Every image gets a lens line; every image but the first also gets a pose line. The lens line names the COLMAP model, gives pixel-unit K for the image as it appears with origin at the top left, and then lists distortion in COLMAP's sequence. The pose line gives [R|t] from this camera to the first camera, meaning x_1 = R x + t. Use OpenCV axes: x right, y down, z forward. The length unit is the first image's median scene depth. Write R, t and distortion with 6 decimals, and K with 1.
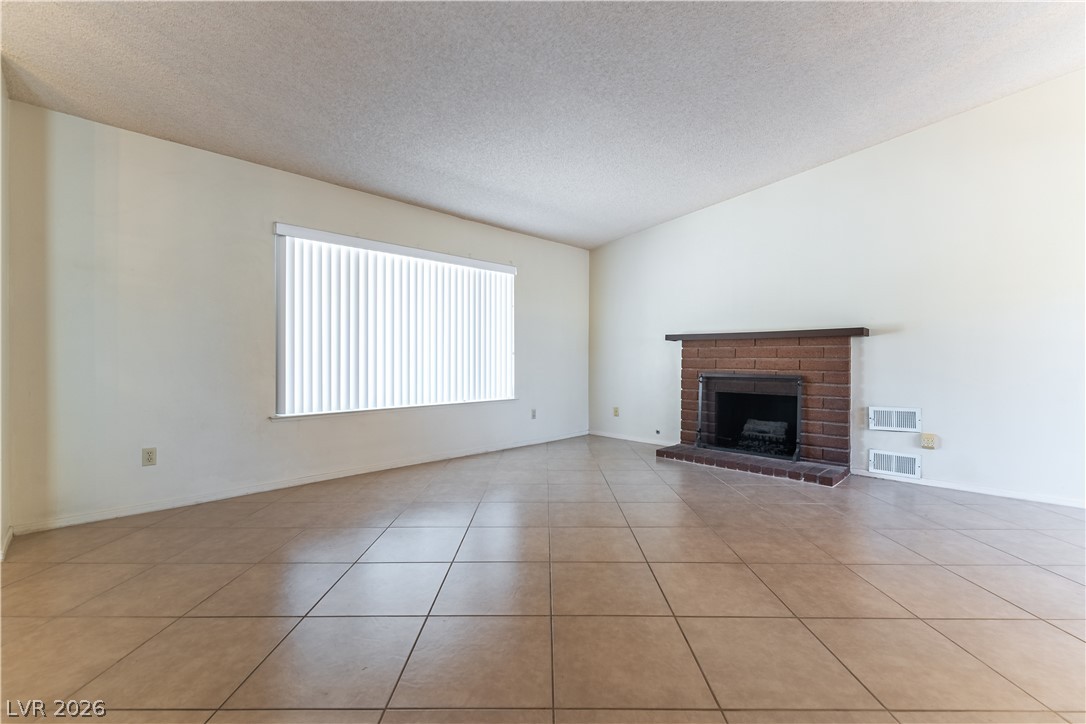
lens RADIAL K [[474.3, 0, 551.4], [0, 474.3, 360.0], [0, 0, 1]] dist [0.002298, -0.001113]
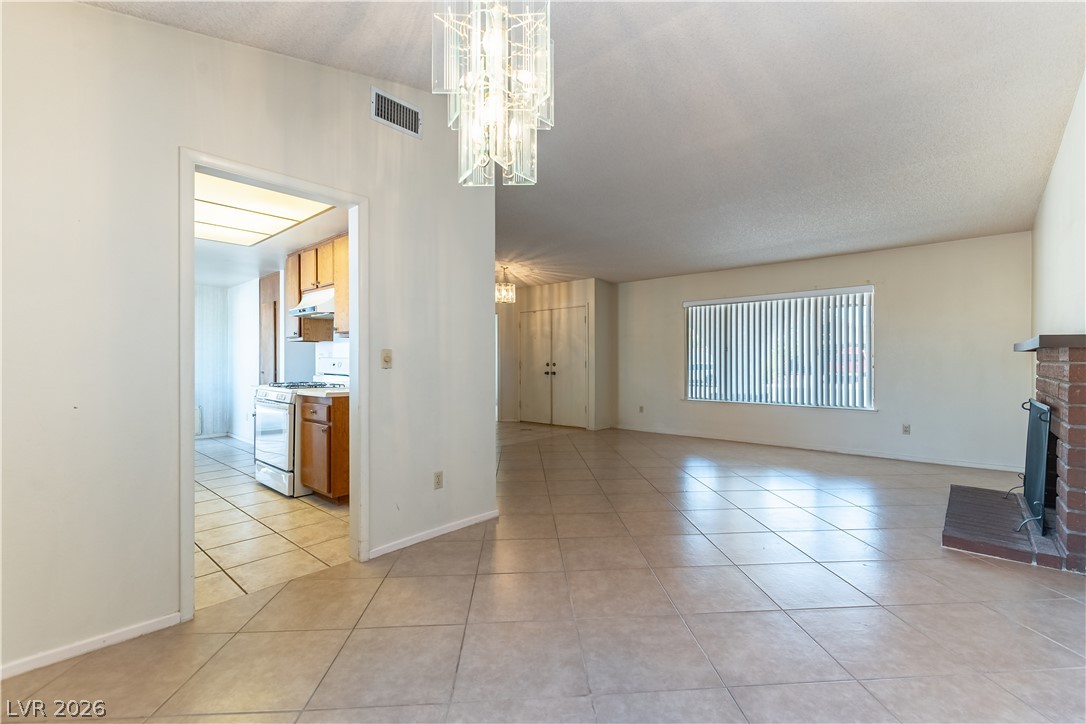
lens RADIAL K [[474.3, 0, 551.1], [0, 474.3, 360.0], [0, 0, 1]] dist [0.002298, -0.001113]
pose [[0.048374, -0.004235, -0.998820, 1.143152], [-0.000390, 0.999991, -0.004259, -0.030141], [0.998829, 0.000595, 0.048372, 0.288034]]
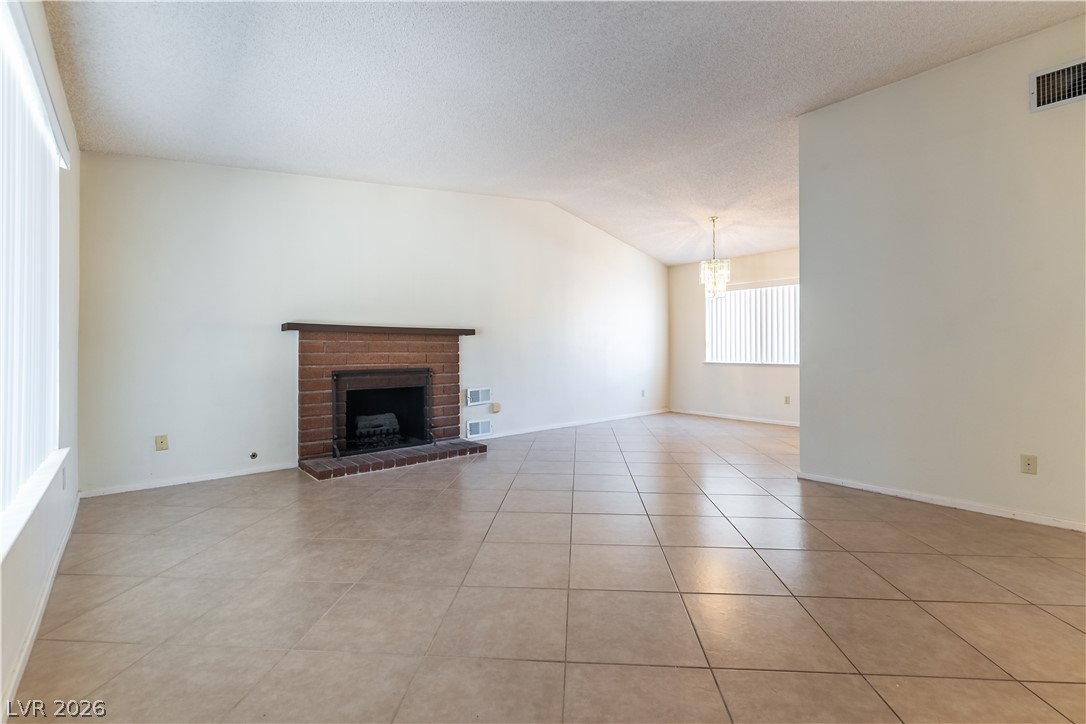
lens RADIAL K [[474.3, 0, 555.4], [0, 474.3, 349.0], [0, 0, 1]] dist [0.002298, -0.001113]
pose [[0.060319, -0.003408, 0.998173, -0.596053], [-0.000259, 0.999994, 0.003429, -0.016201], [-0.998179, -0.000466, 0.060317, 0.639400]]
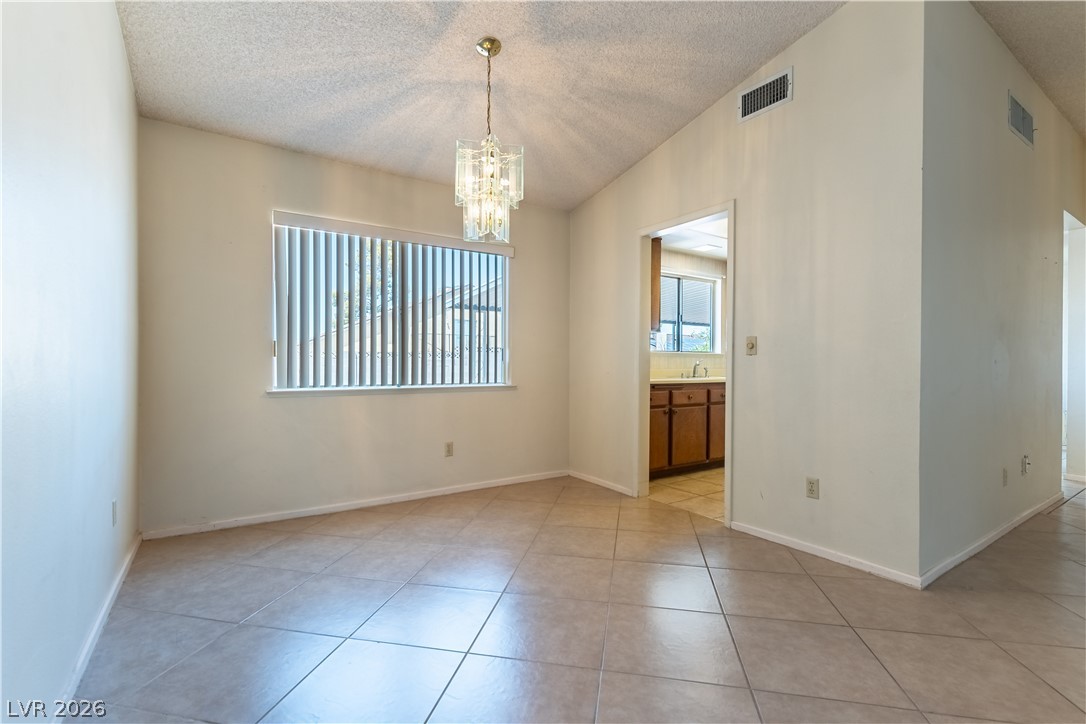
lens RADIAL K [[474.3, 0, 542.3], [0, 474.3, 367.0], [0, 0, 1]] dist [0.002298, -0.001113]
pose [[-0.979245, -0.008438, 0.202504, 0.630082], [-0.006521, 0.999927, 0.010133, -0.009203], [-0.202574, 0.008602, -0.979229, 0.814494]]
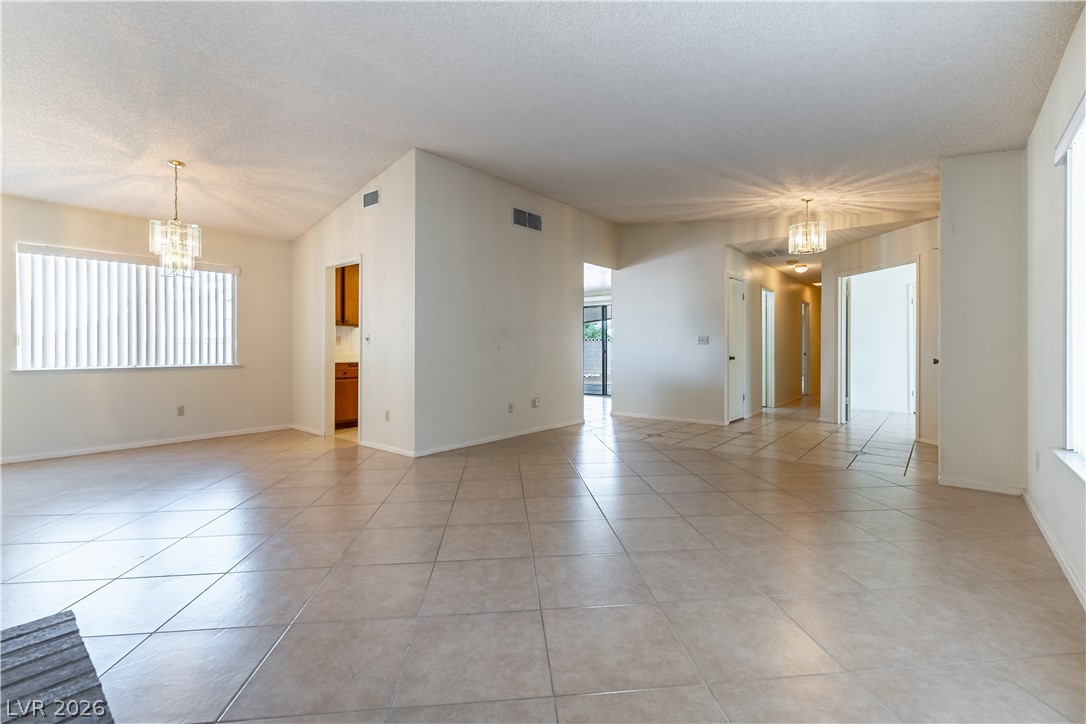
lens RADIAL K [[474.3, 0, 551.1], [0, 474.3, 350.8], [0, 0, 1]] dist [0.002298, -0.001113]
pose [[-0.995784, -0.003045, -0.091684, 0.129182], [-0.003581, 0.999977, 0.005687, -0.013675], [0.091664, 0.005991, -0.995772, 1.311648]]
